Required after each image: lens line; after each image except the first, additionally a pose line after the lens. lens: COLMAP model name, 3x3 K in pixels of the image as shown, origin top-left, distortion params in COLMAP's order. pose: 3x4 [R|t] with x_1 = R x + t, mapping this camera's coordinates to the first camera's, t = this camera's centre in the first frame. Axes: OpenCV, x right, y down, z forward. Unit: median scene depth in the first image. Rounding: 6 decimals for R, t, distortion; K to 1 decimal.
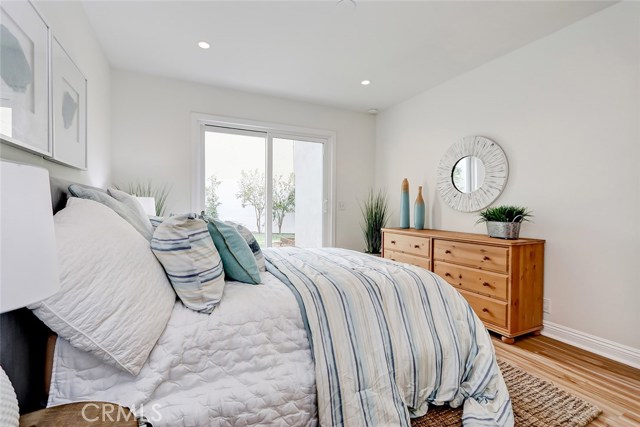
lens RADIAL K [[293.4, 0, 316.0], [0, 293.4, 210.4], [0, 0, 1]] dist [-0.002784, -0.000547]
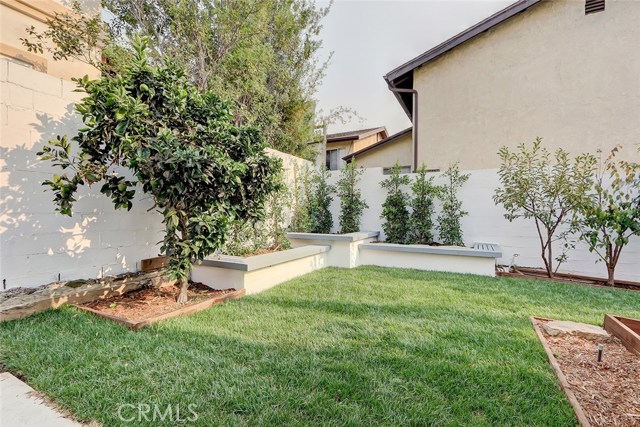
lens RADIAL K [[293.4, 0, 308.3], [0, 293.4, 212.6], [0, 0, 1]] dist [-0.002784, -0.000547]
pose [[0.597011, -0.006217, -0.802209, -0.135781], [-0.009408, 0.999847, -0.014750, -0.040037], [0.802178, 0.016353, 0.596861, 1.203544]]
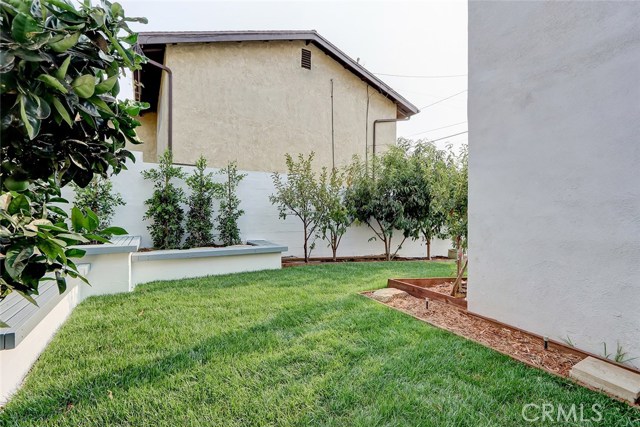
lens RADIAL K [[293.4, 0, 318.8], [0, 293.4, 213.3], [0, 0, 1]] dist [-0.002784, -0.000547]
pose [[0.992442, -0.007525, 0.122482, -0.735110], [0.009178, 0.999874, -0.012938, -0.037135], [-0.122369, 0.013964, 0.992386, 1.171432]]
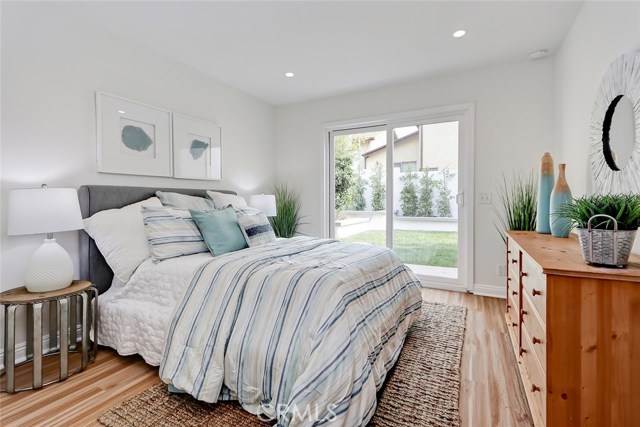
lens RADIAL K [[293.4, 0, 310.5], [0, 293.4, 203.3], [0, 0, 1]] dist [-0.002784, -0.000547]
pose [[0.592654, -0.003725, -0.805449, 0.479978], [0.000029, 0.999989, -0.004604, 0.001873], [0.805457, 0.002705, 0.592648, 0.219384]]
